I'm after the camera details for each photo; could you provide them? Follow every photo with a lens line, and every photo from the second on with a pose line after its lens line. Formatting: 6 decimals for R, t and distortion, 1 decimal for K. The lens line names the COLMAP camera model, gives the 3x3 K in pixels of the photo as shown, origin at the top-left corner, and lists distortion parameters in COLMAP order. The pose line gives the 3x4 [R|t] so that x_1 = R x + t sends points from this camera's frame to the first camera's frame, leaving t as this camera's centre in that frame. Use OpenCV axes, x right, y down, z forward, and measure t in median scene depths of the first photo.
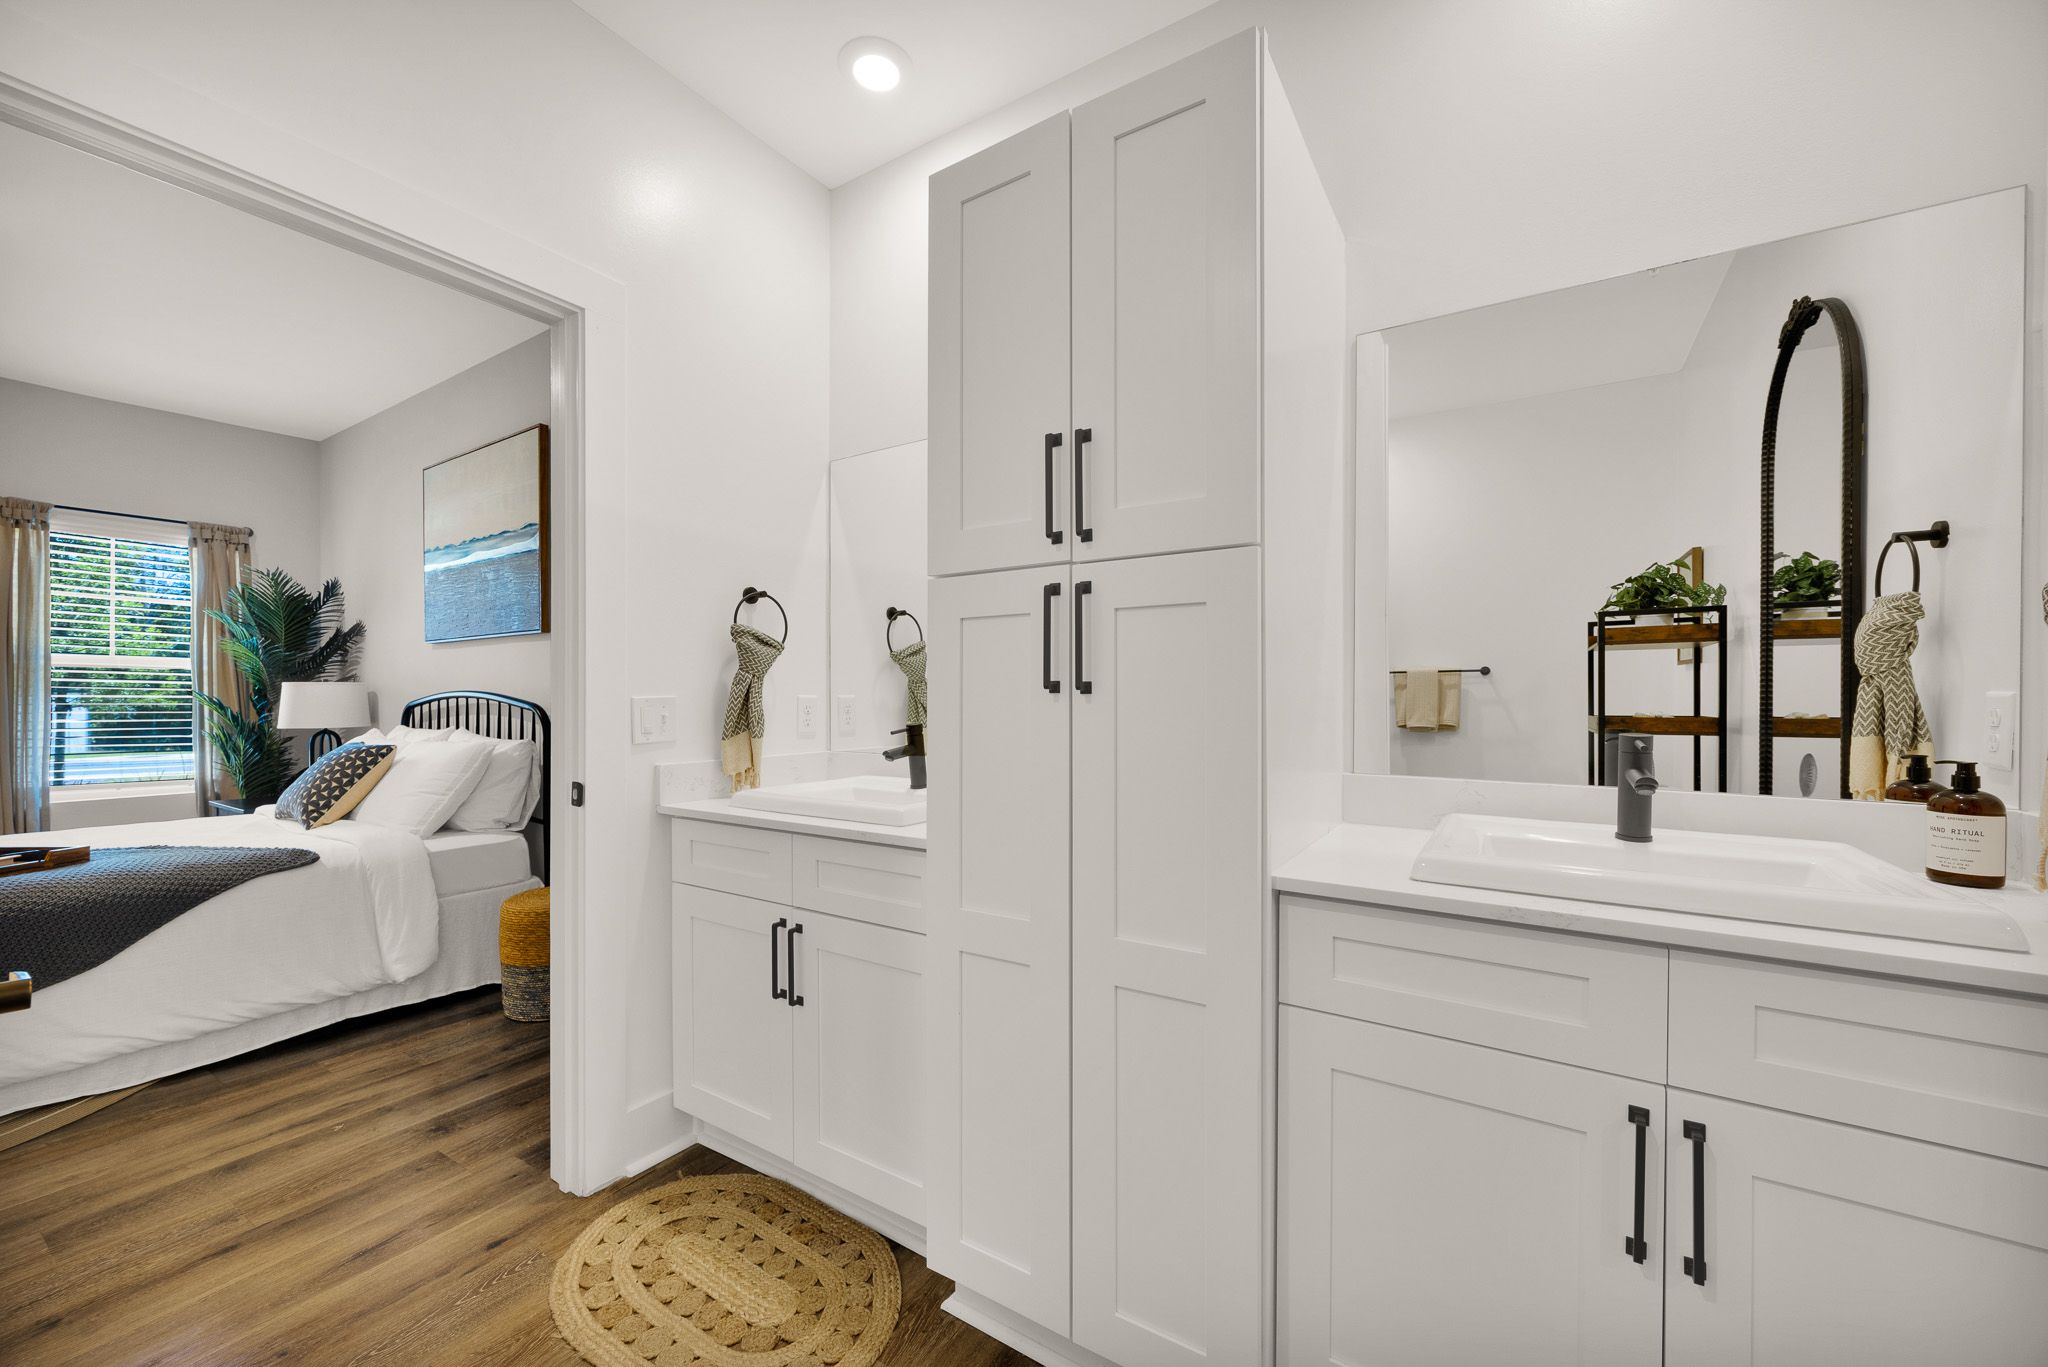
lens RADIAL K [[783.9, 0, 1024.0], [0, 783.9, 683.5], [0, 0, 1]] dist [0.001945, 0.000054]
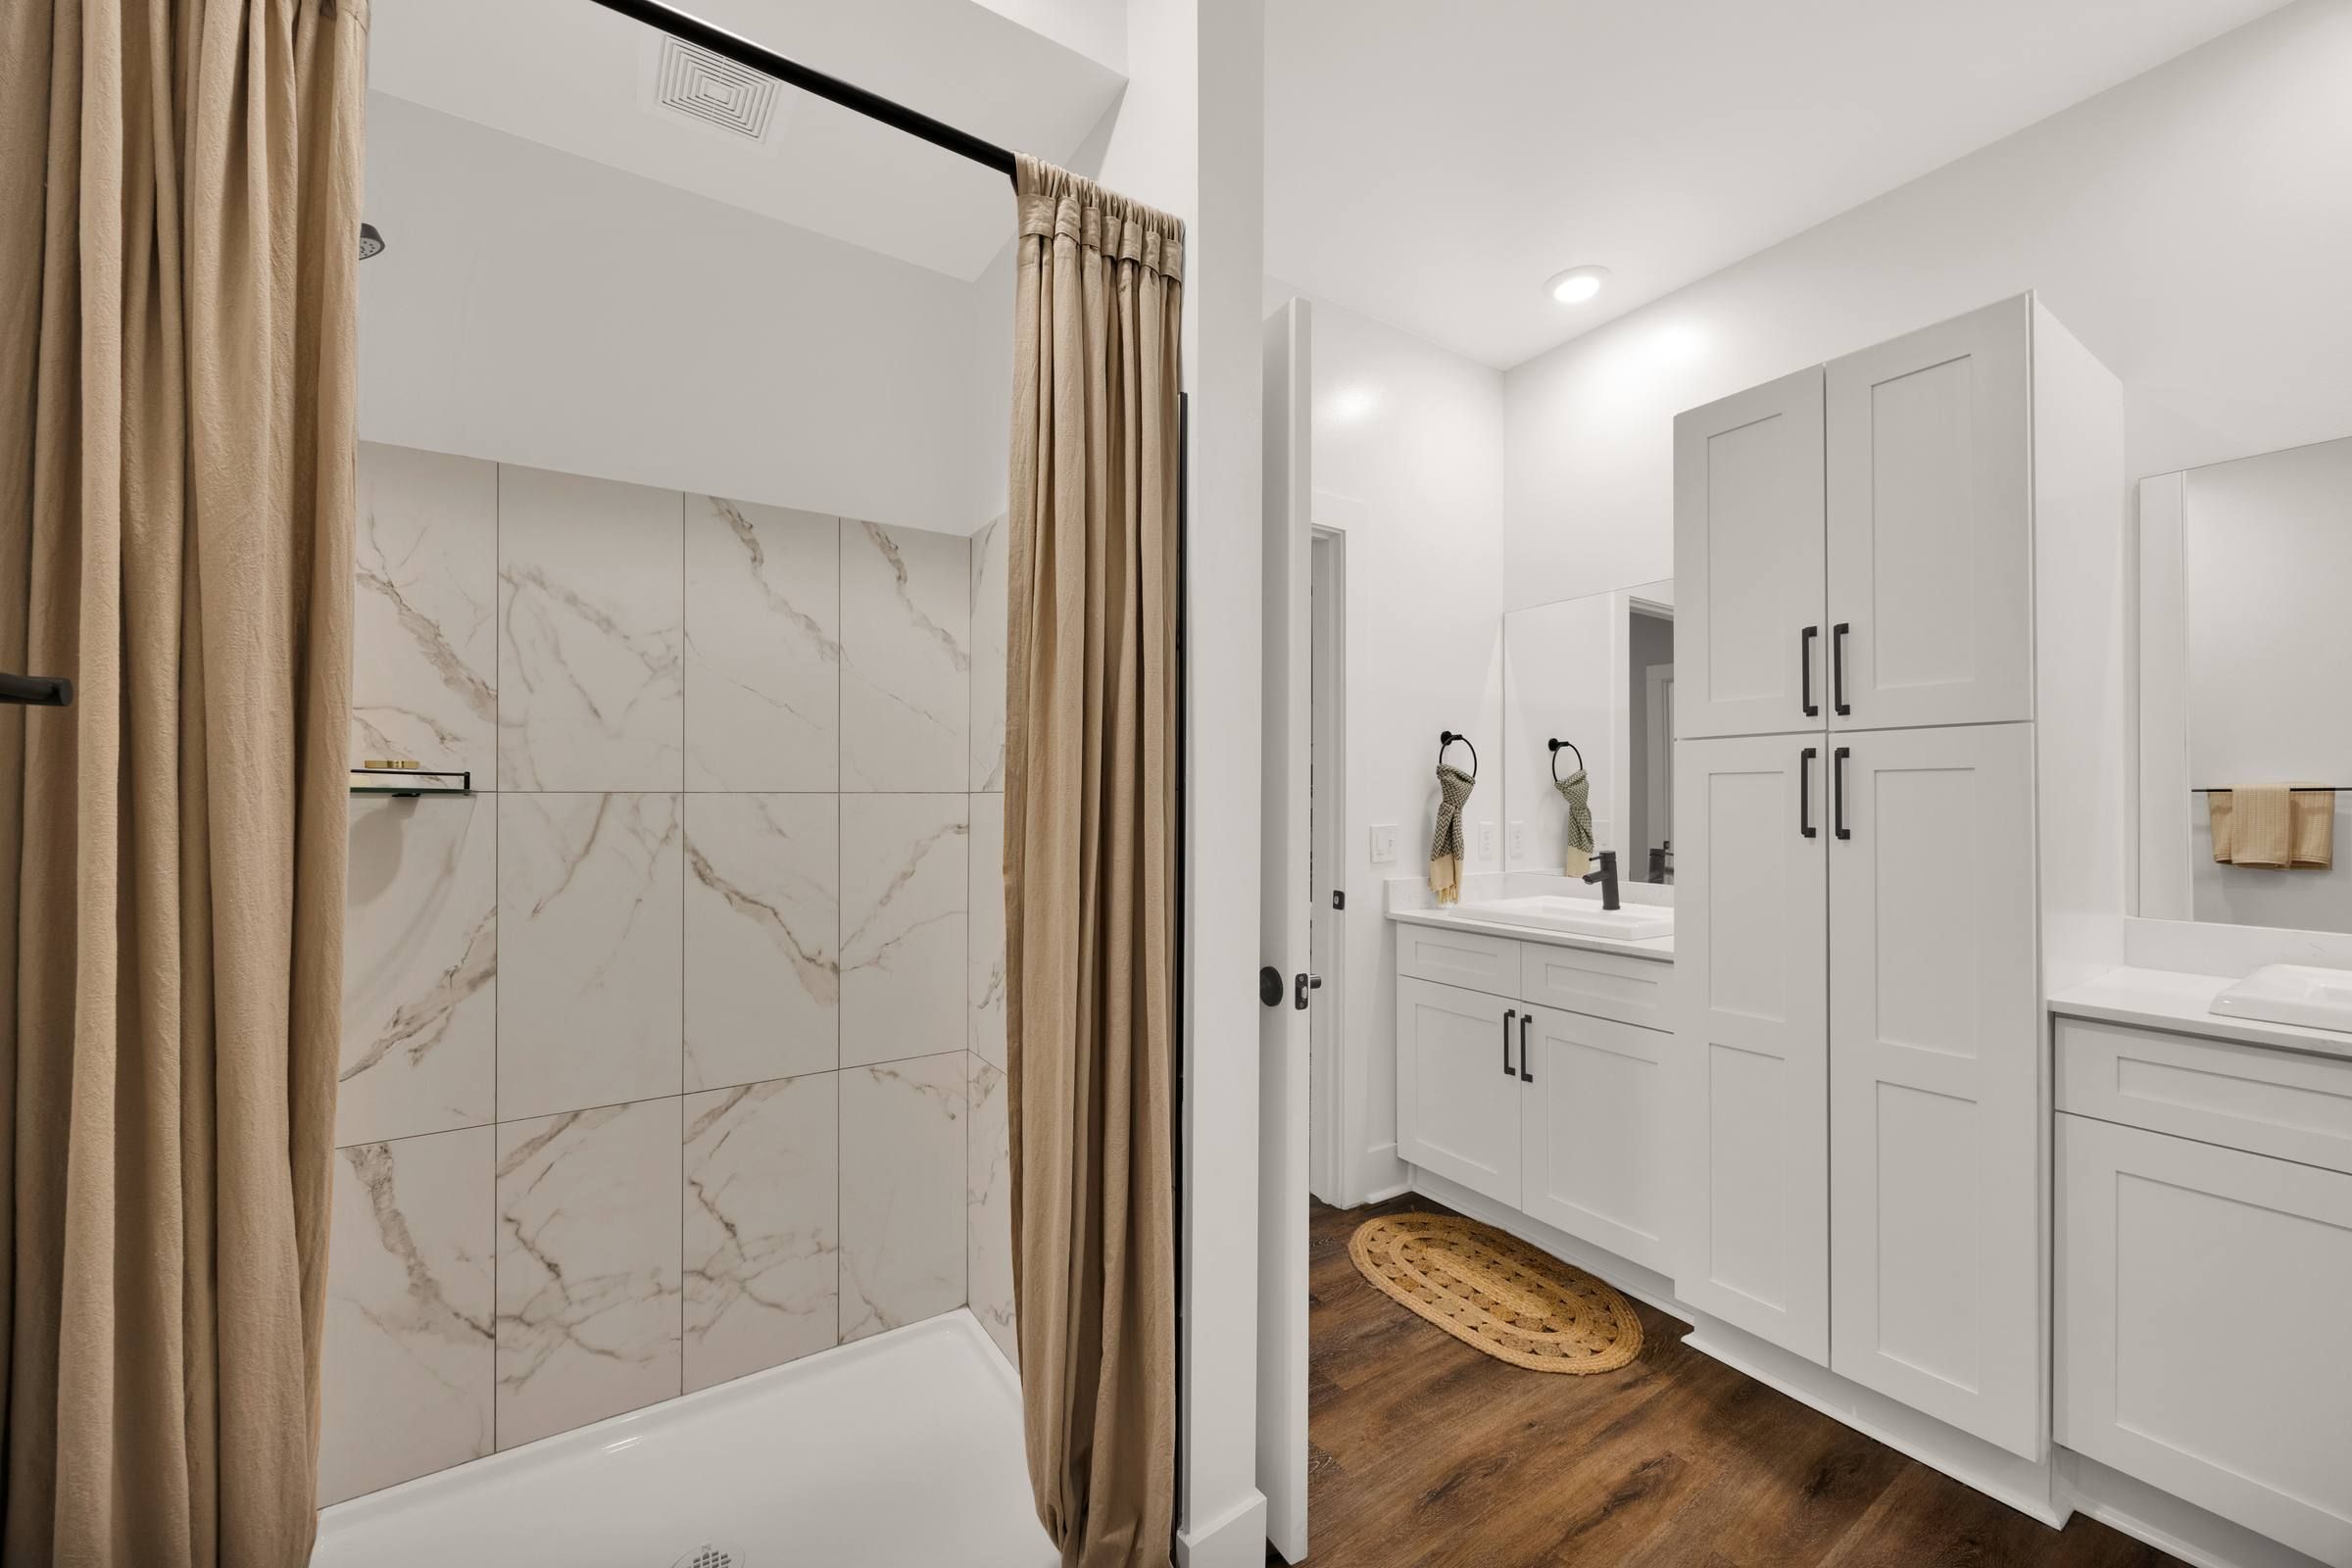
lens RADIAL K [[900.2, 0, 1176.0], [0, 900.2, 784.0], [0, 0, 1]] dist [0.001945, 0.000054]
pose [[0.914011, -0.003868, -0.405672, -0.208639], [0.003035, 0.999992, -0.002698, -0.050030], [0.405679, 0.001235, 0.914015, -0.487952]]
